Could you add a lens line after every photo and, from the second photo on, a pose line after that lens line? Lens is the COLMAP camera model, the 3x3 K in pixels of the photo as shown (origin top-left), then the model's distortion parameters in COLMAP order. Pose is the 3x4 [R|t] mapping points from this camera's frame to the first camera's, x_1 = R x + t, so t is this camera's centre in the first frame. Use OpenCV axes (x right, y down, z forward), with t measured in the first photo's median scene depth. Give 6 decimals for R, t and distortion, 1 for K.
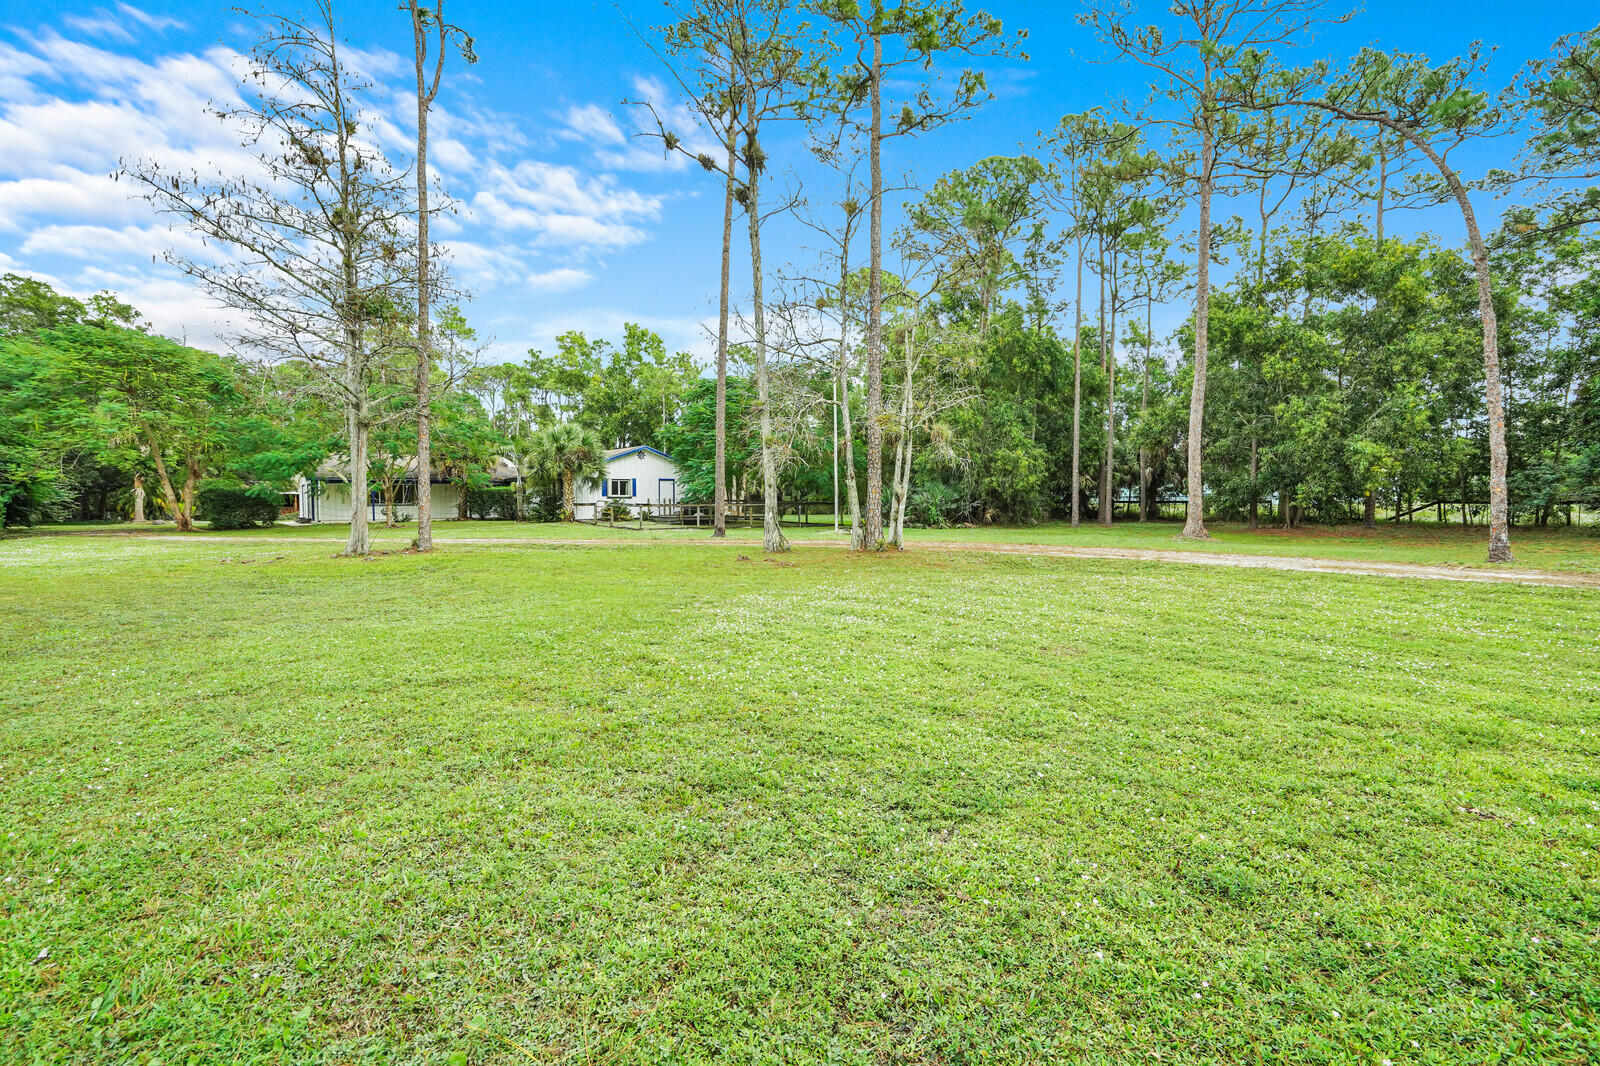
lens RADIAL K [[751.1, 0, 808.9], [0, 751.1, 528.7], [0, 0, 1]] dist [-0.047661, 0.018839]
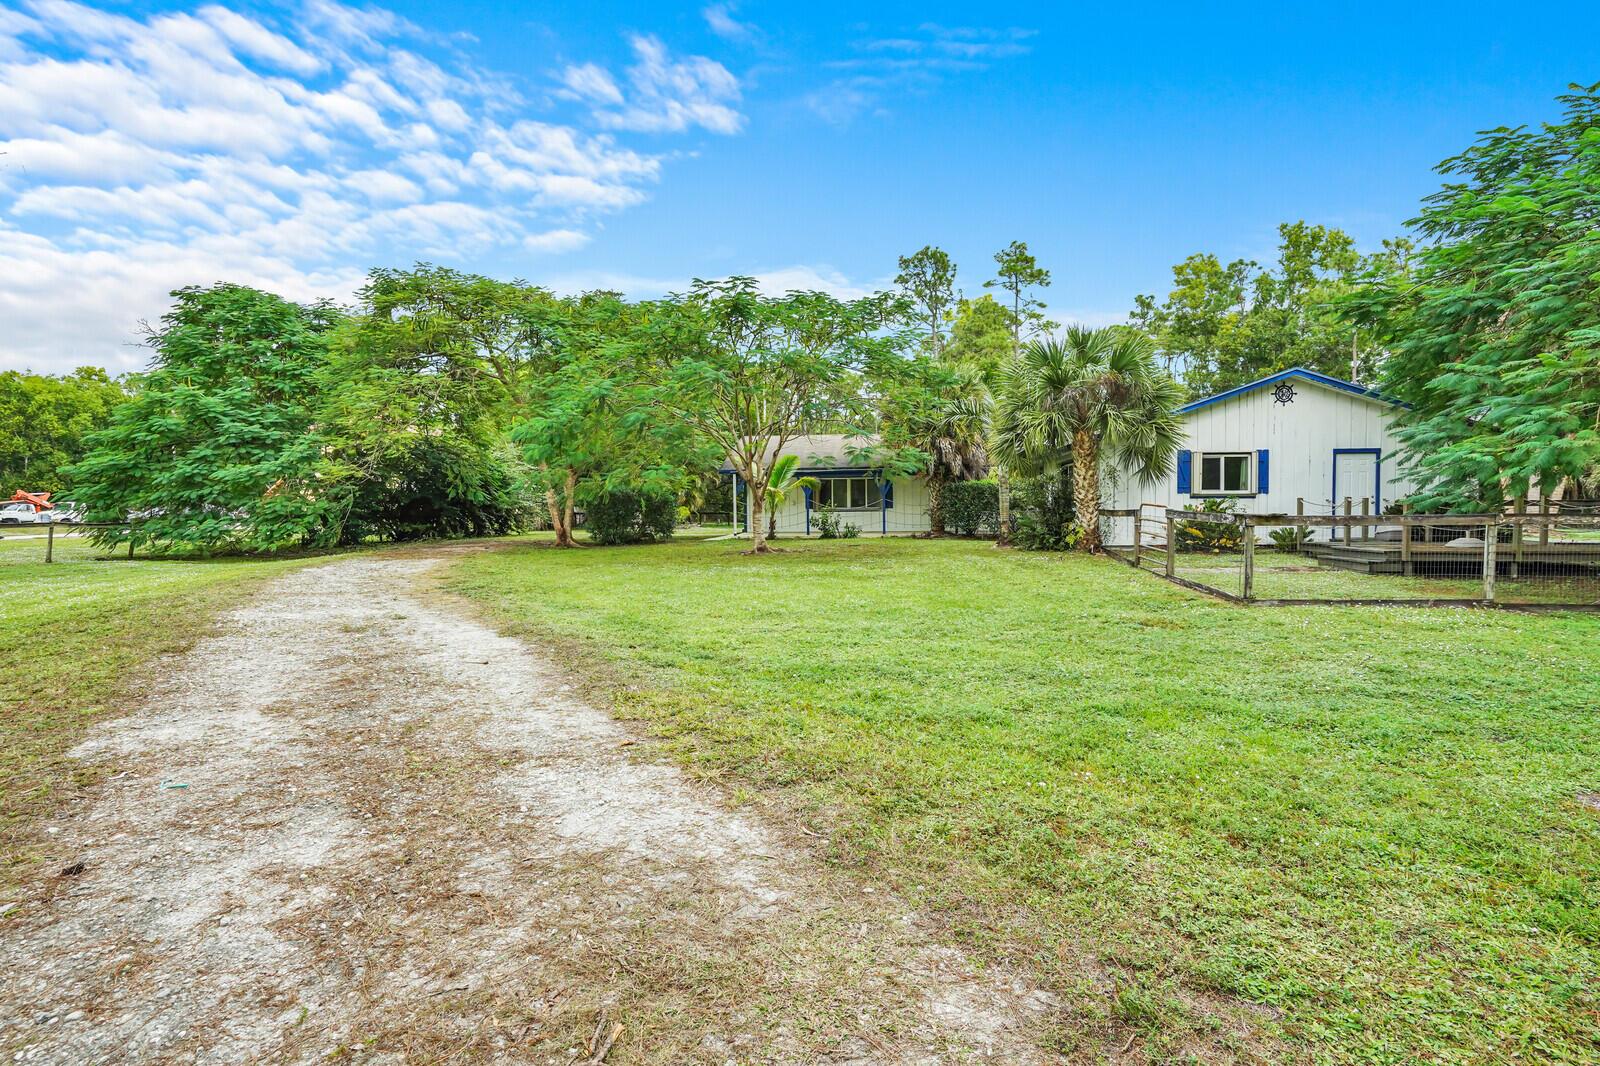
lens RADIAL K [[766.4, 0, 798.5], [0, 766.4, 522.1], [0, 0, 1]] dist [-0.055851, 0.021675]
pose [[0.674742, 0.015414, -0.737893, -0.100528], [-0.024463, 0.999700, -0.001486, -0.020662], [0.737648, 0.019054, 0.674917, 0.536777]]
